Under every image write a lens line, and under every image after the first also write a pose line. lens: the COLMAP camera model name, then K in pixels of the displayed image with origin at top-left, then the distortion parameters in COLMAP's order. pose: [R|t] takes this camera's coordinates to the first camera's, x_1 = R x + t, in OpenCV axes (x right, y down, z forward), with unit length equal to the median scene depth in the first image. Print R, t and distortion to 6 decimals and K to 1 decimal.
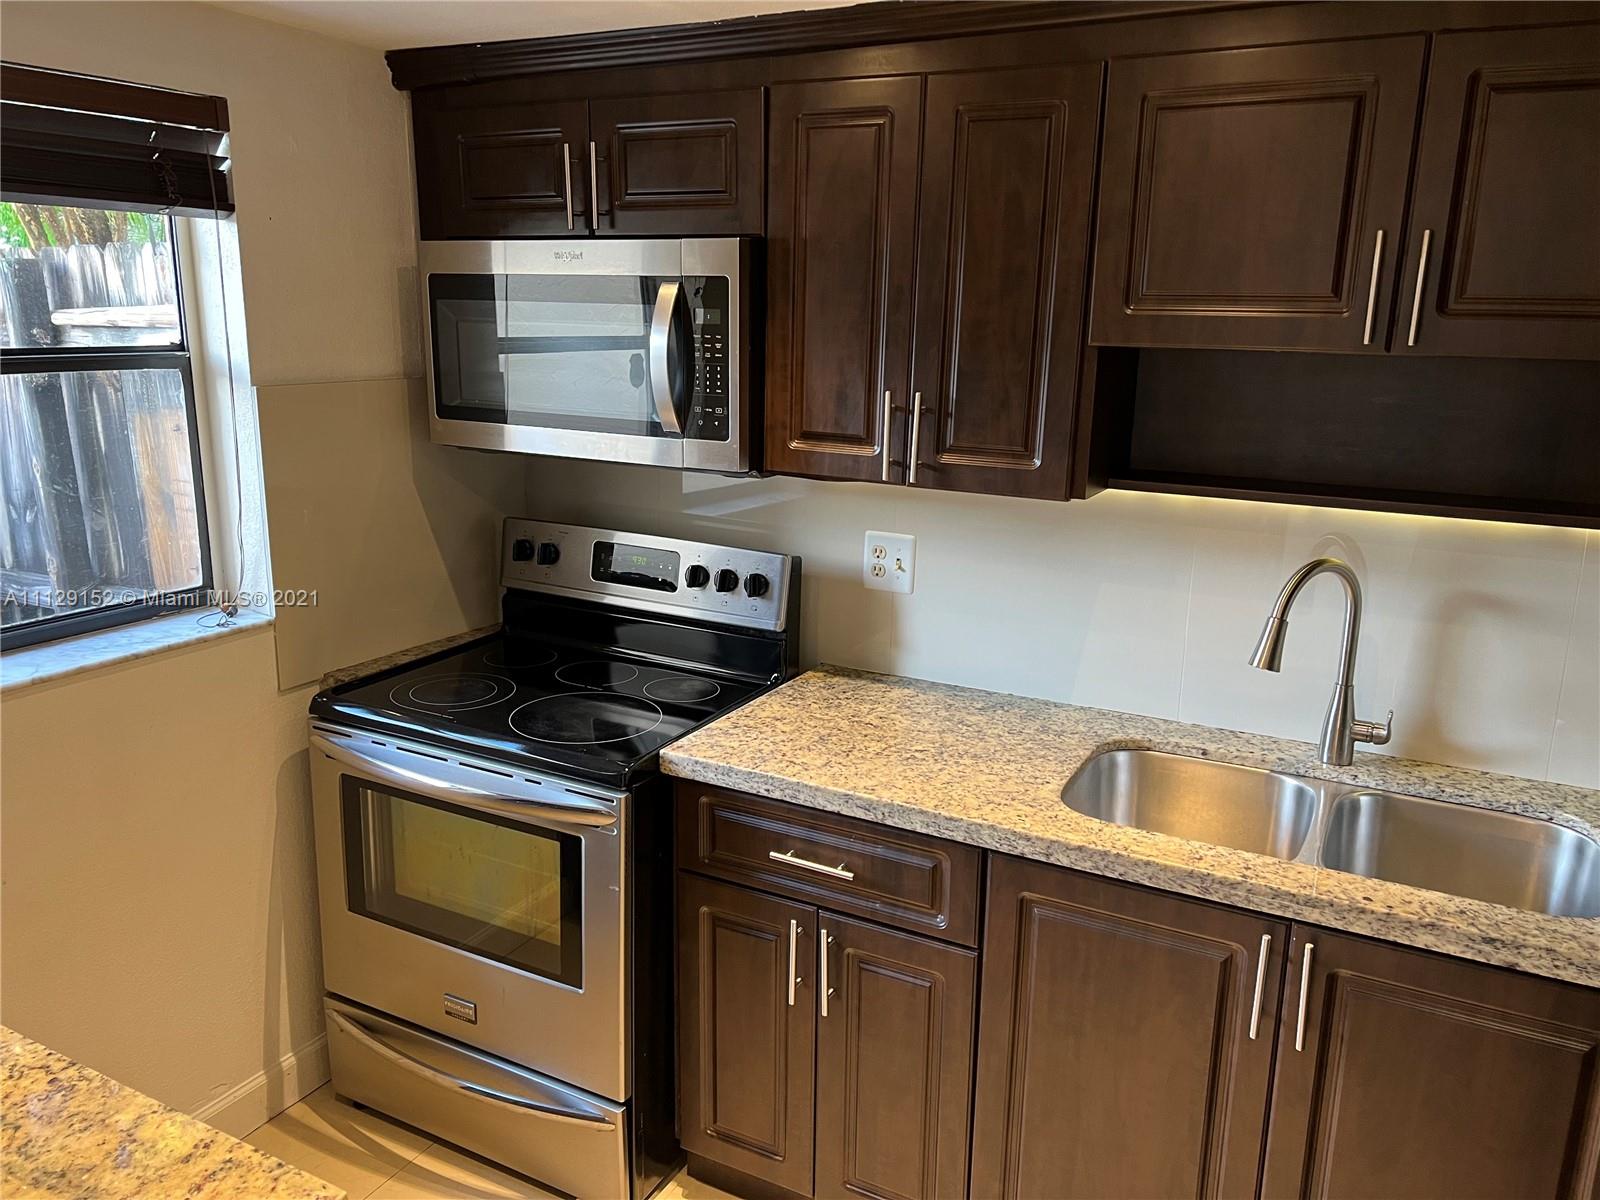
lens RADIAL K [[1186.1, 0, 799.1], [0, 1186.1, 599.0], [0, 0, 1]] dist [0.010929, -0.003278]
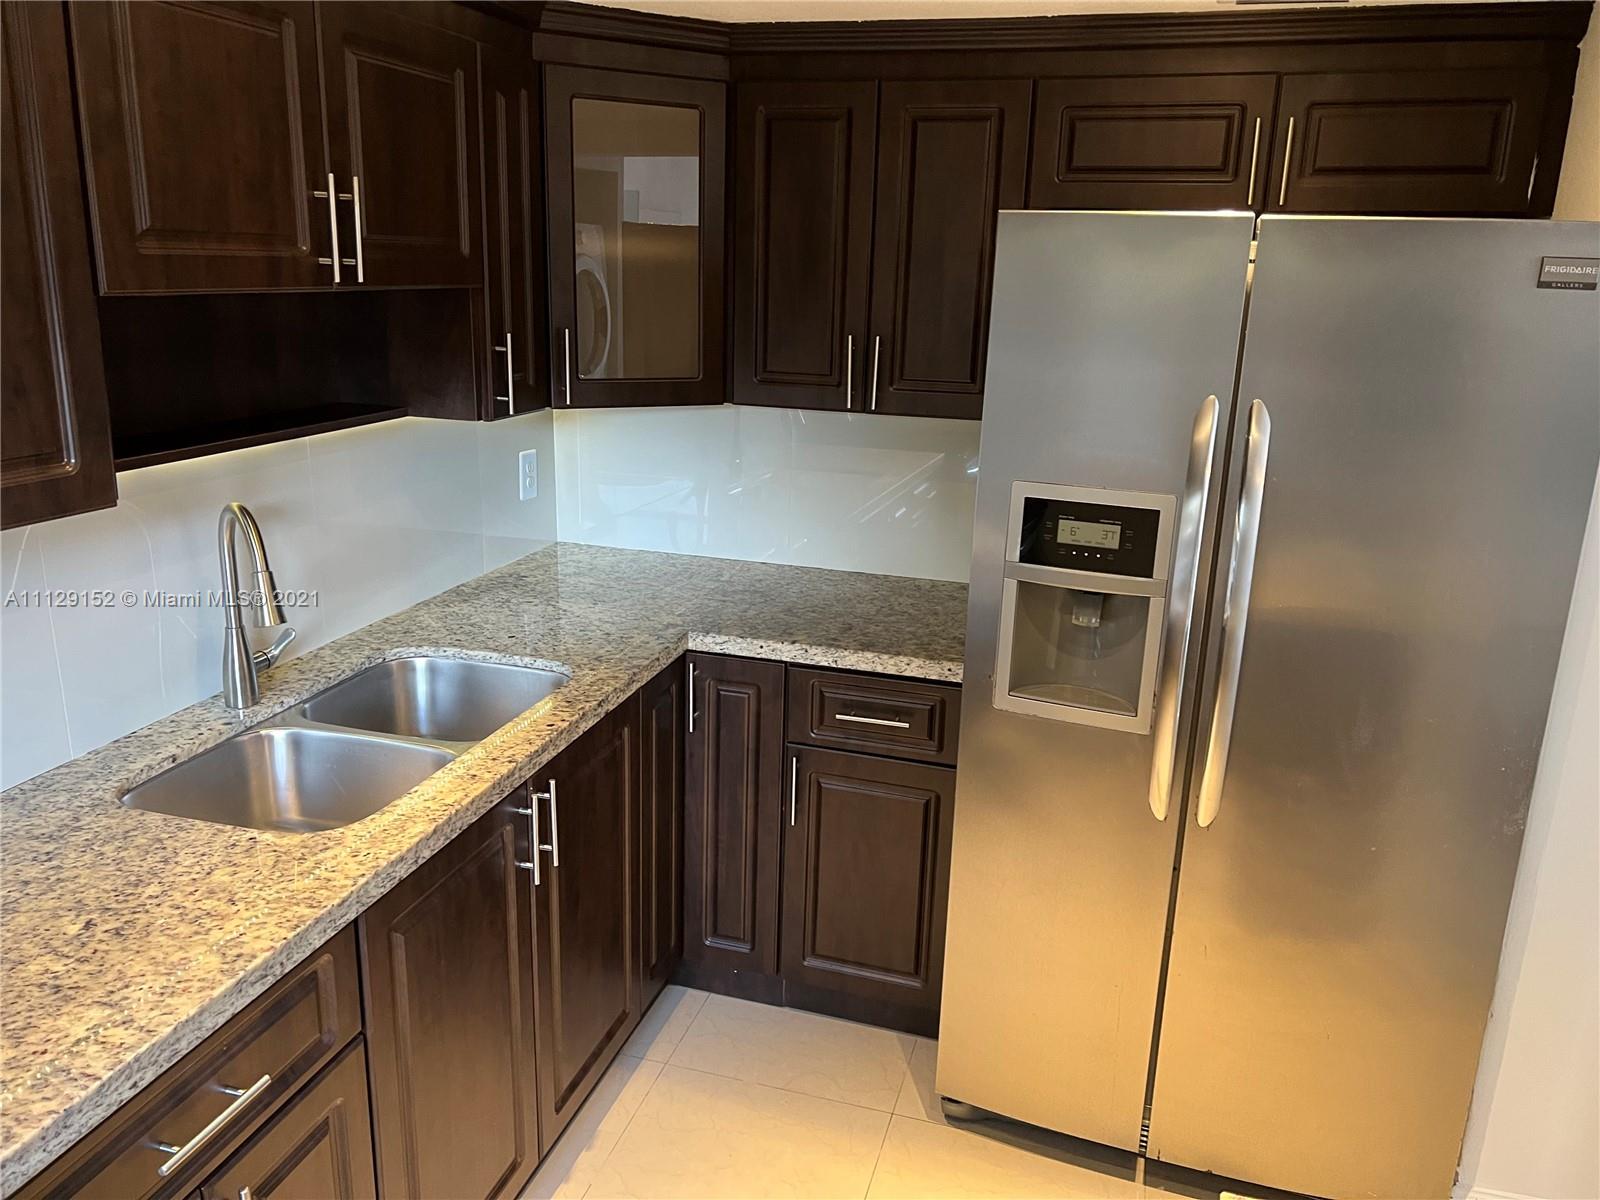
lens RADIAL K [[1186.1, 0, 798.7], [0, 1186.1, 592.1], [0, 0, 1]] dist [0.010929, -0.003278]
pose [[-0.206204, -0.284298, 0.936298, -0.576779], [0.198413, 0.924837, 0.324515, -0.189589], [-0.958182, 0.252690, -0.134297, 0.706144]]
